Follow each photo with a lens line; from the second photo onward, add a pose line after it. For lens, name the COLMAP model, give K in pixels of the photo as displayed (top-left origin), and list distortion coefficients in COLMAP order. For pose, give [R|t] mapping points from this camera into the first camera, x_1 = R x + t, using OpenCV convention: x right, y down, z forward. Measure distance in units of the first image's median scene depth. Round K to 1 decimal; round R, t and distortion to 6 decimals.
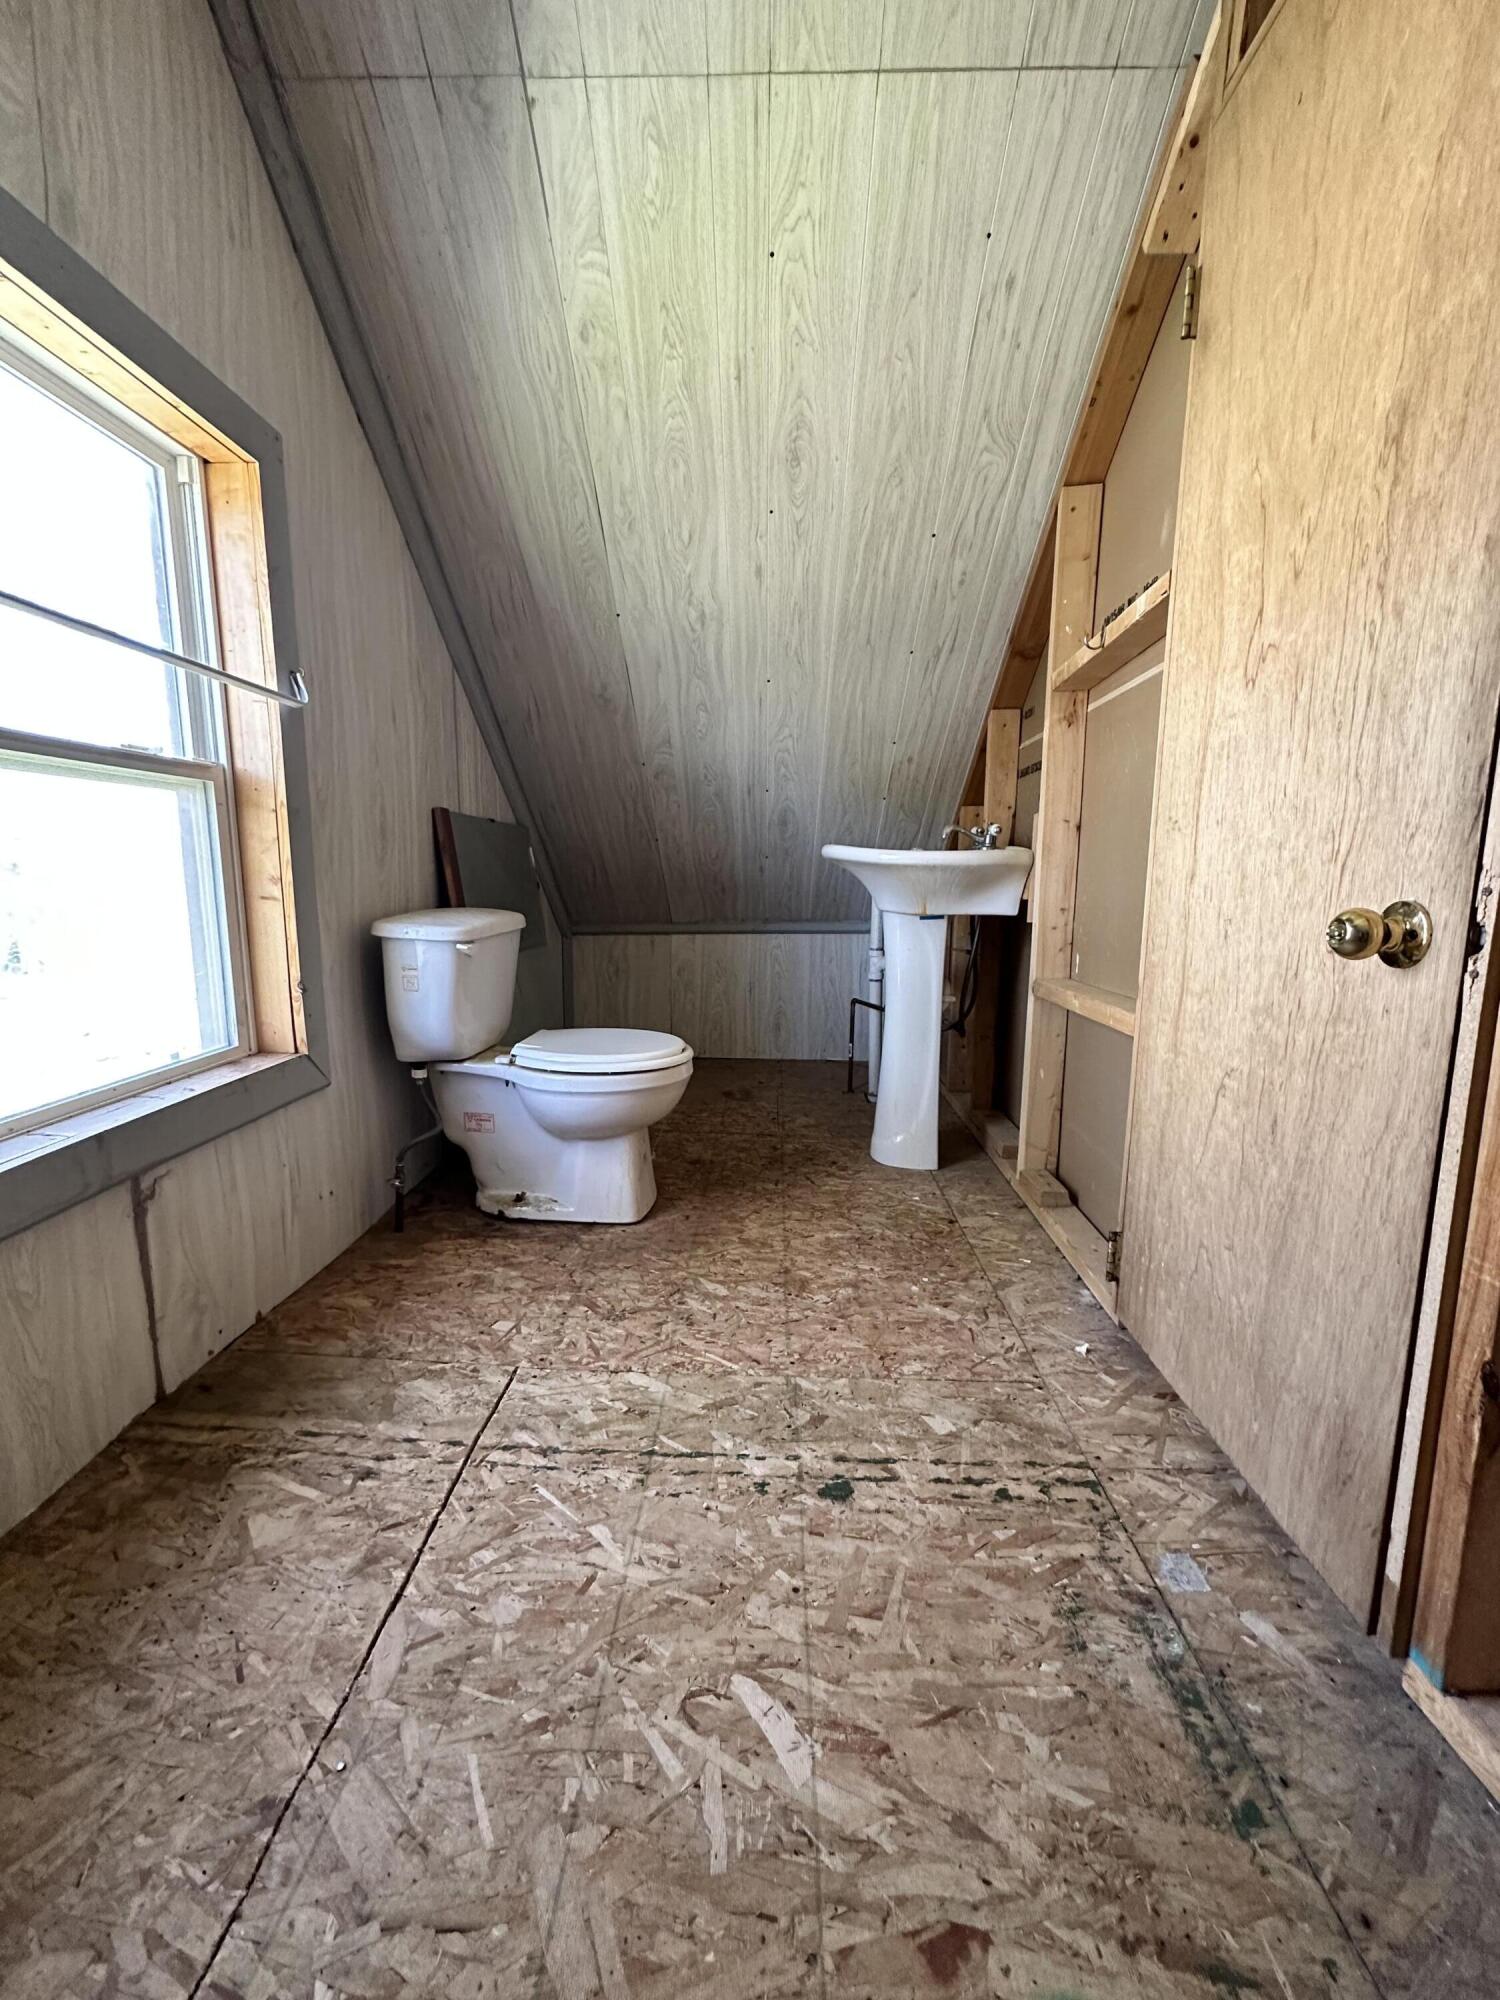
lens RADIAL K [[801.1, 0, 748.6], [0, 801.1, 993.4], [0, 0, 1]] dist [-0.005551, -0.000143]
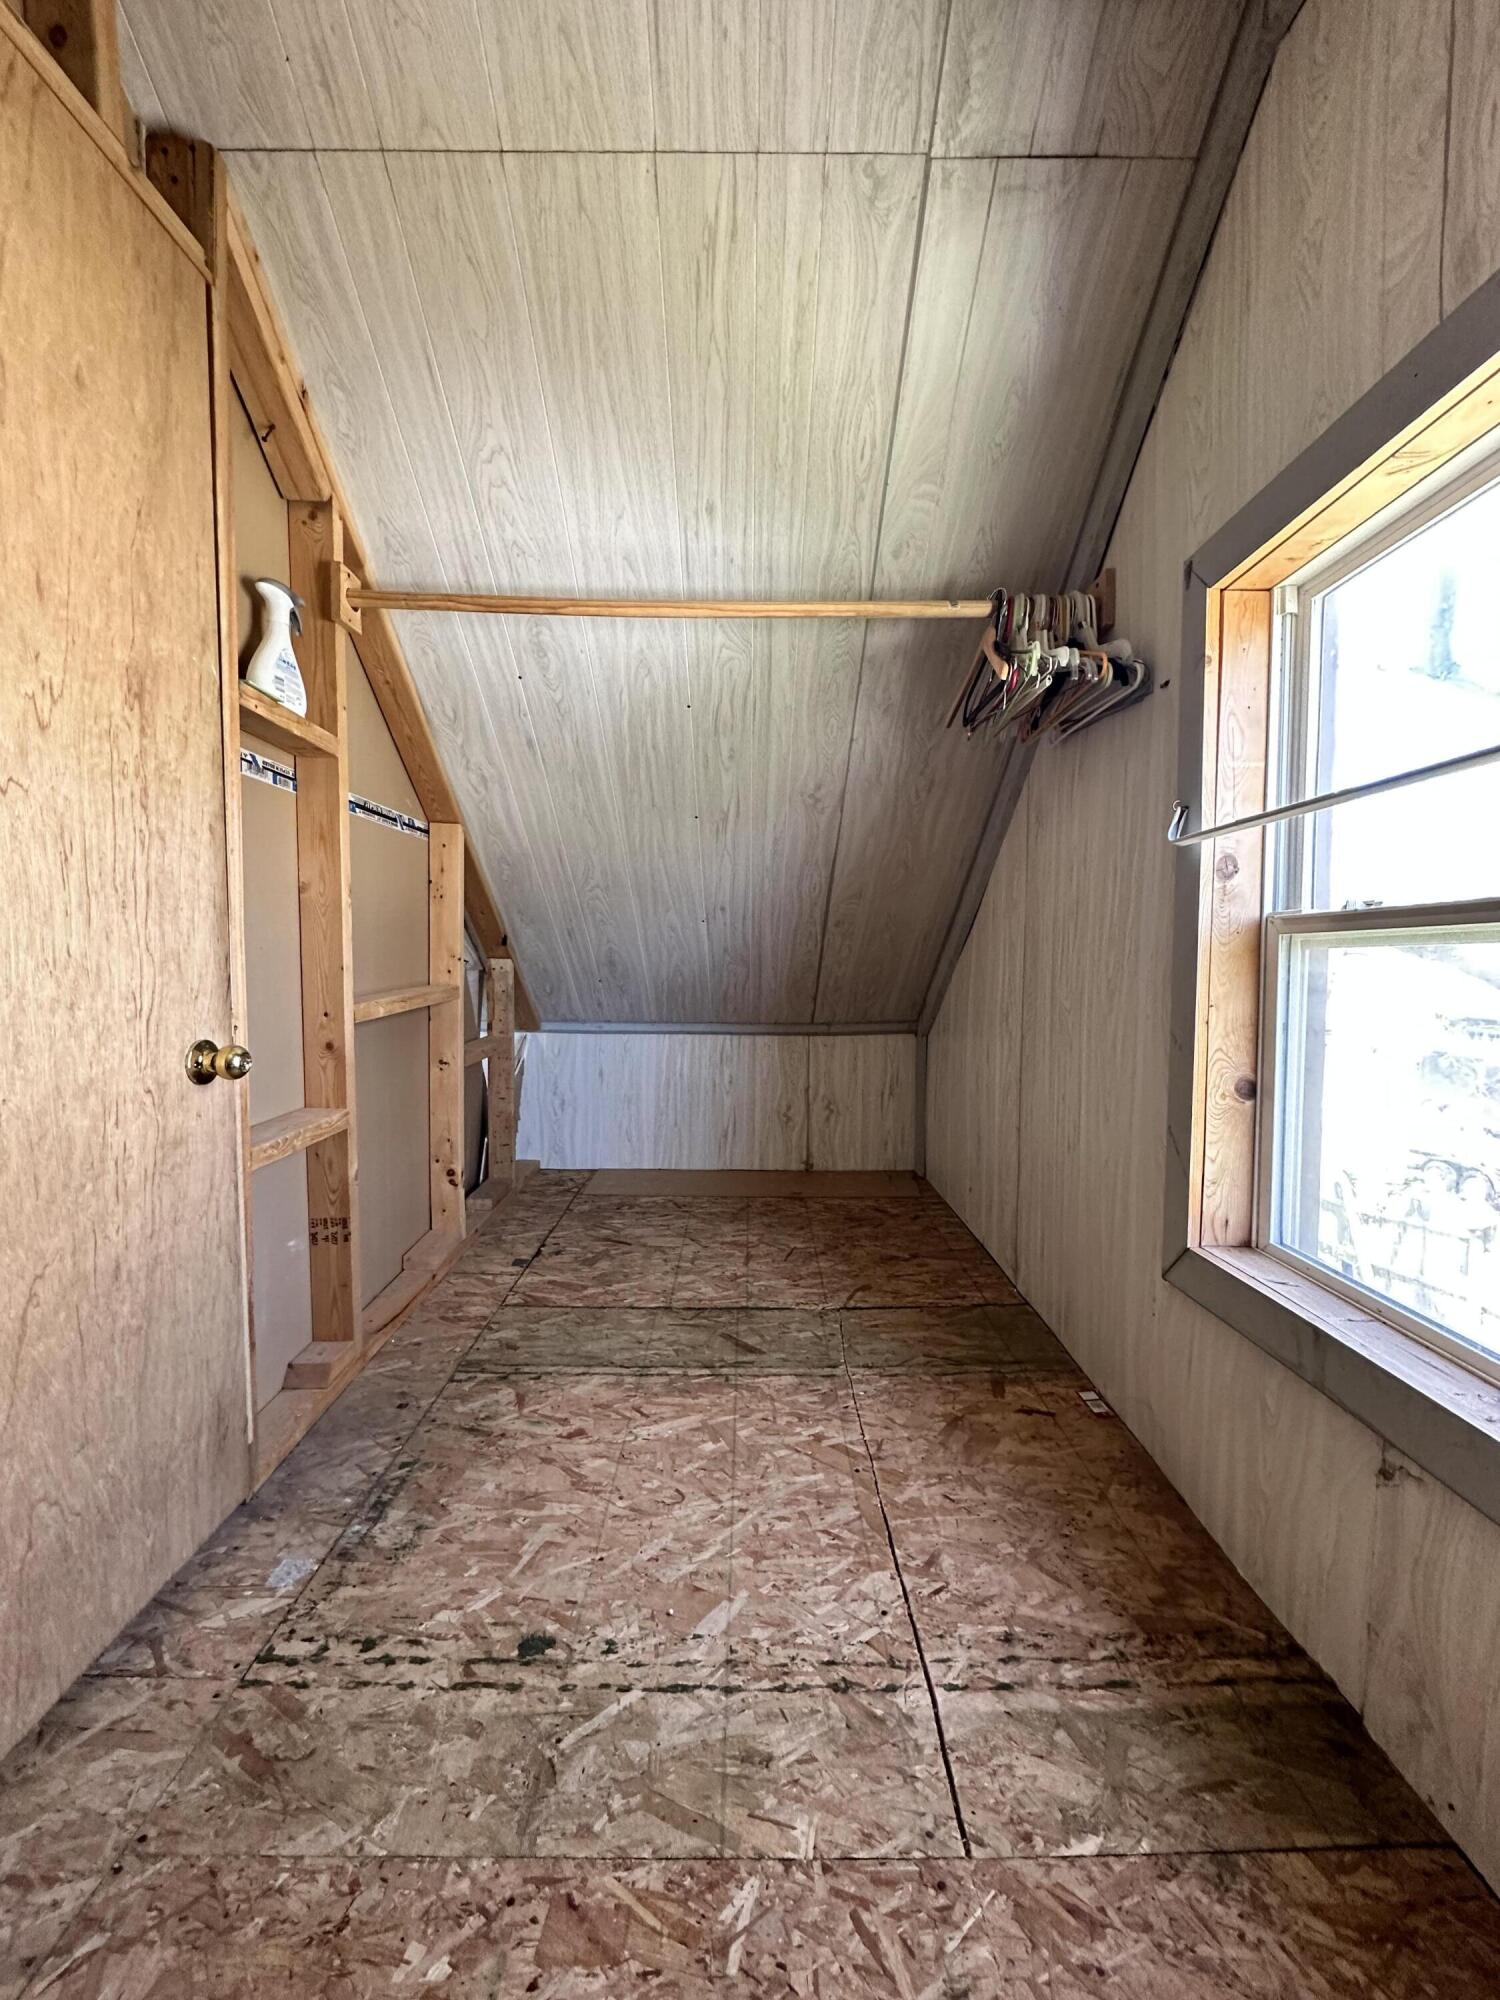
lens RADIAL K [[801.1, 0, 746.6], [0, 801.1, 1002.9], [0, 0, 1]] dist [-0.005551, -0.000143]
pose [[-0.999450, -0.014182, -0.029976, -0.124592], [-0.019781, 0.980473, 0.195657, -0.404948], [0.026616, 0.196142, -0.980214, 2.020461]]
